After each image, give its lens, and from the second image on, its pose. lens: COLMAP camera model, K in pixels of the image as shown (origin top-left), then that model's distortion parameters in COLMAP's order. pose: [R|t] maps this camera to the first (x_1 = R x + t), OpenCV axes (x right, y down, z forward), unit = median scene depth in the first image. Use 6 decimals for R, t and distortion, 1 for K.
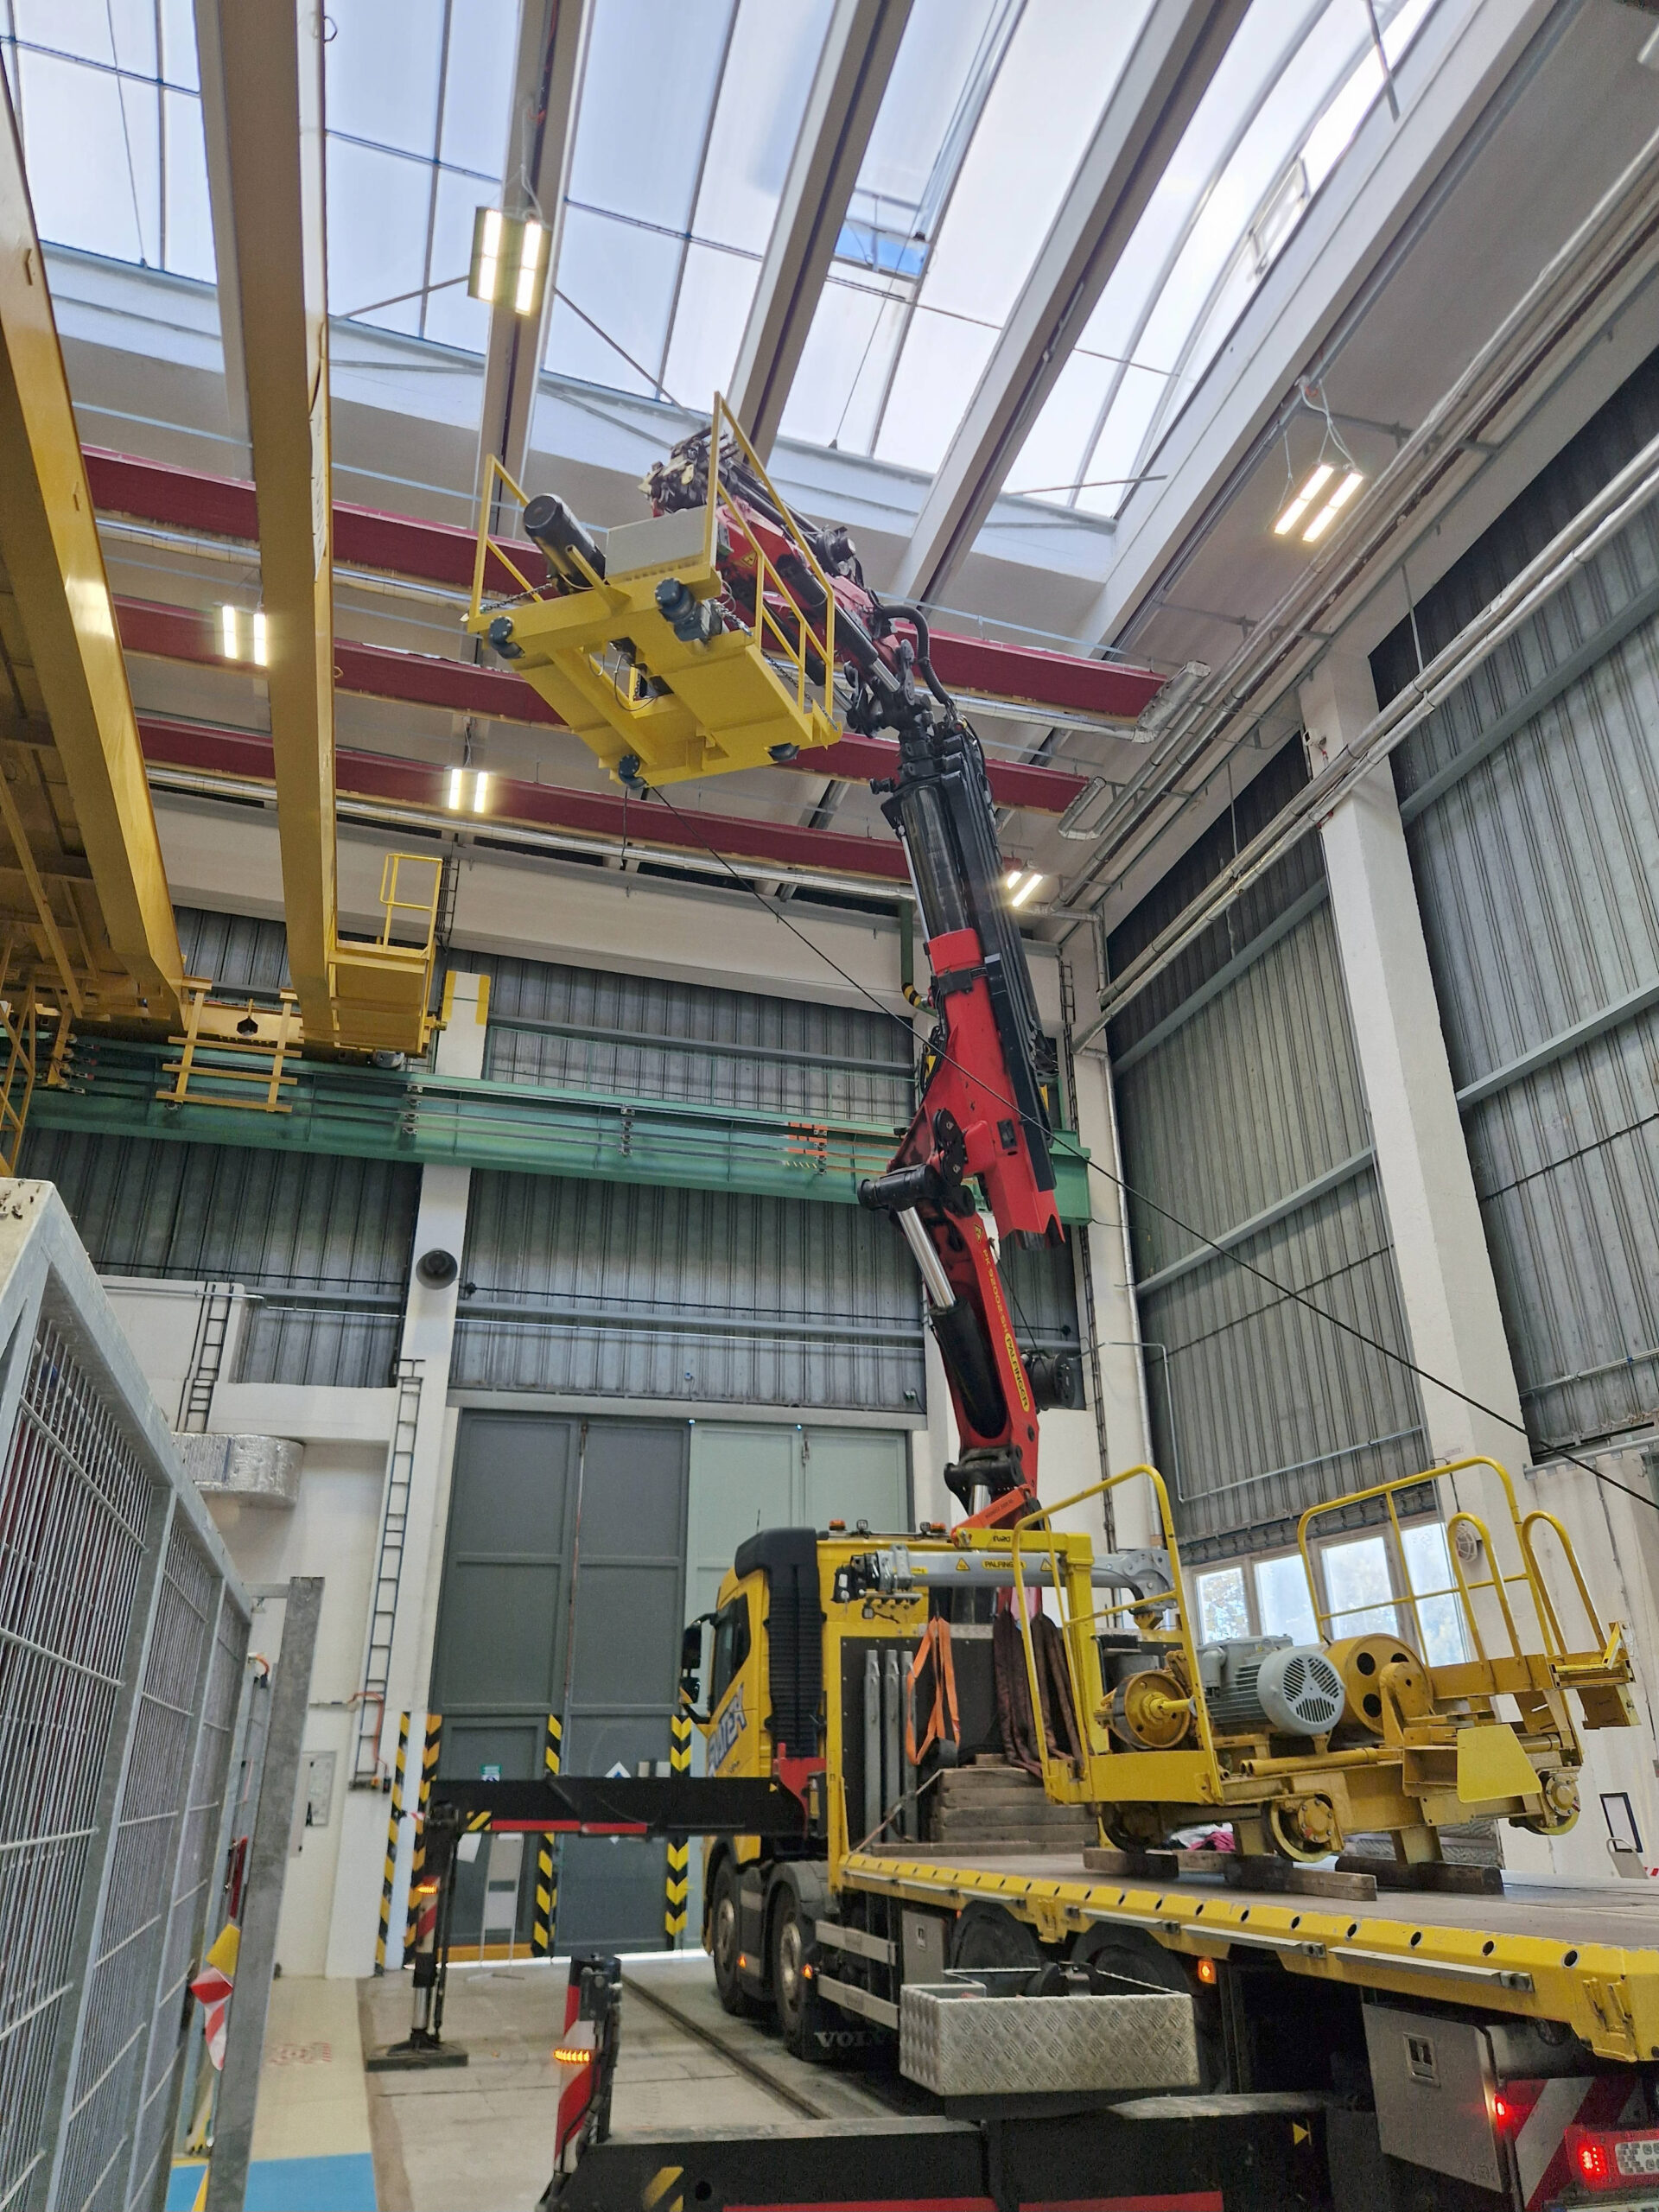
lens RADIAL K [[1476.0, 0, 826.8], [0, 1476.0, 1079.5], [0, 0, 1]] dist [0.093213, -0.066980]
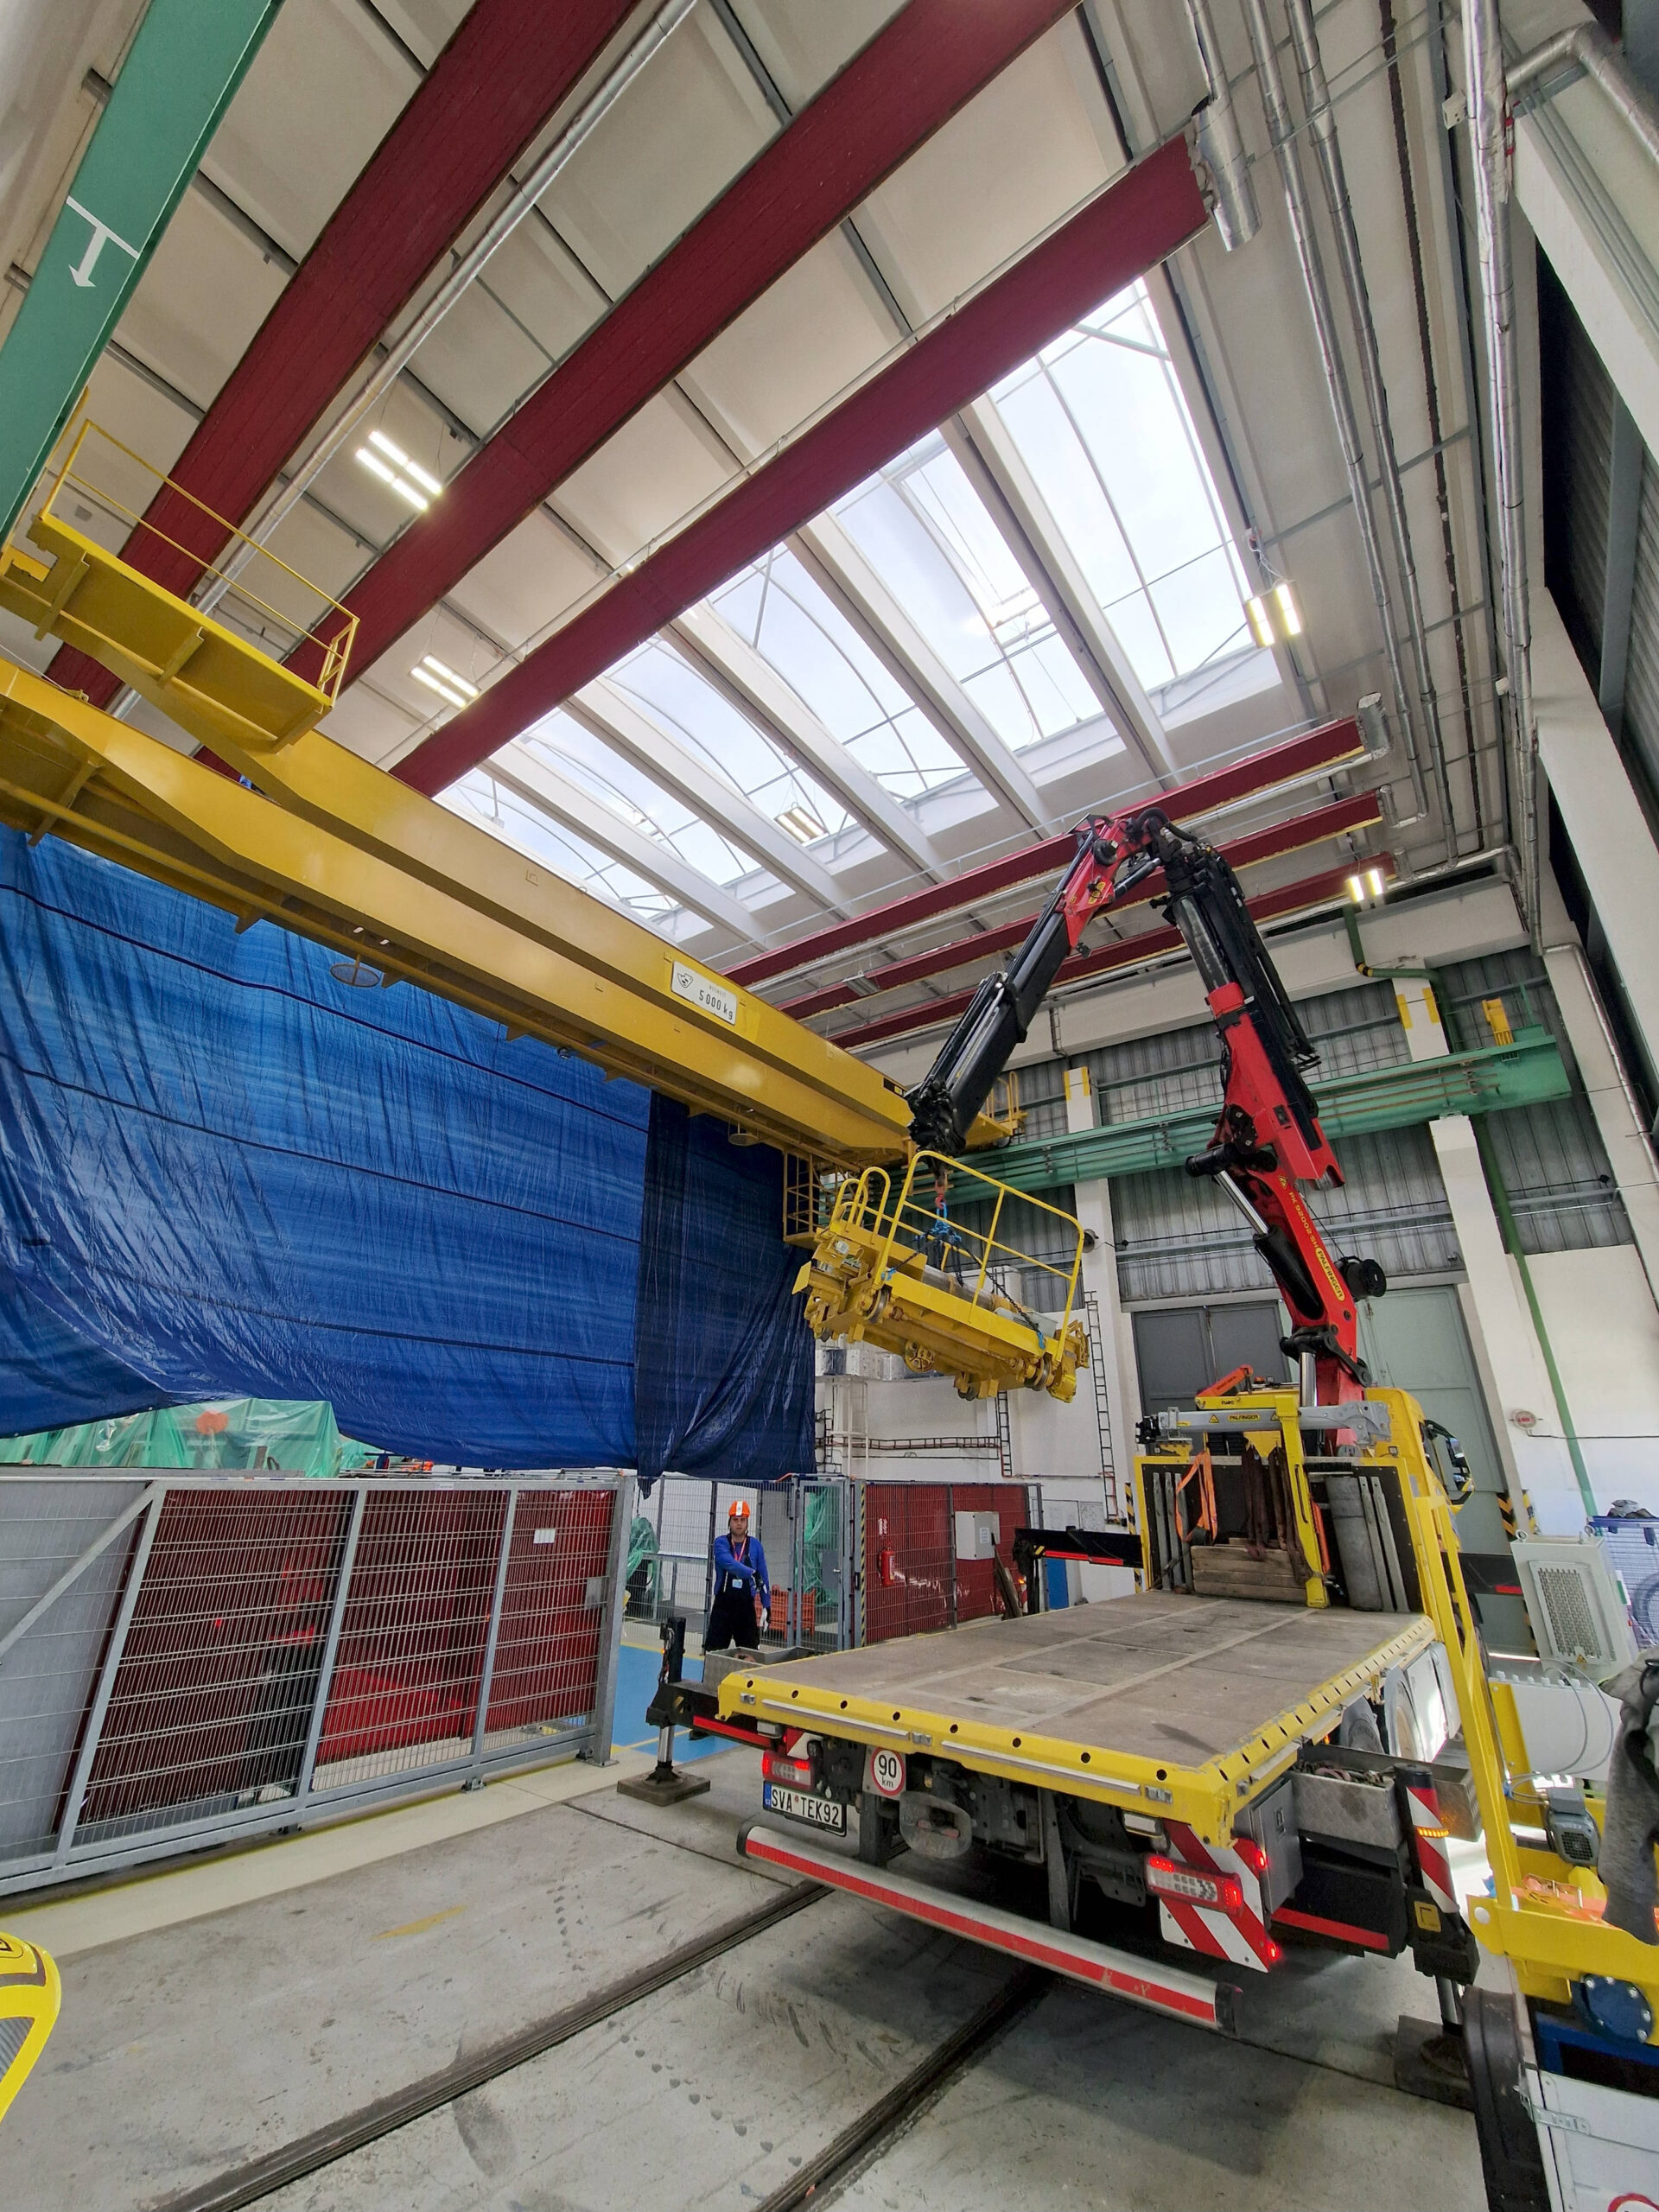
lens RADIAL K [[894.9, 0, 821.1], [0, 894.9, 1101.8], [0, 0, 1]] dist [-0.000051, -0.000002]
pose [[0.590150, -0.292736, -0.752348, 0.429664], [0.318187, 0.940844, -0.116490, -0.008635], [0.741943, -0.170641, 0.648384, 0.086005]]
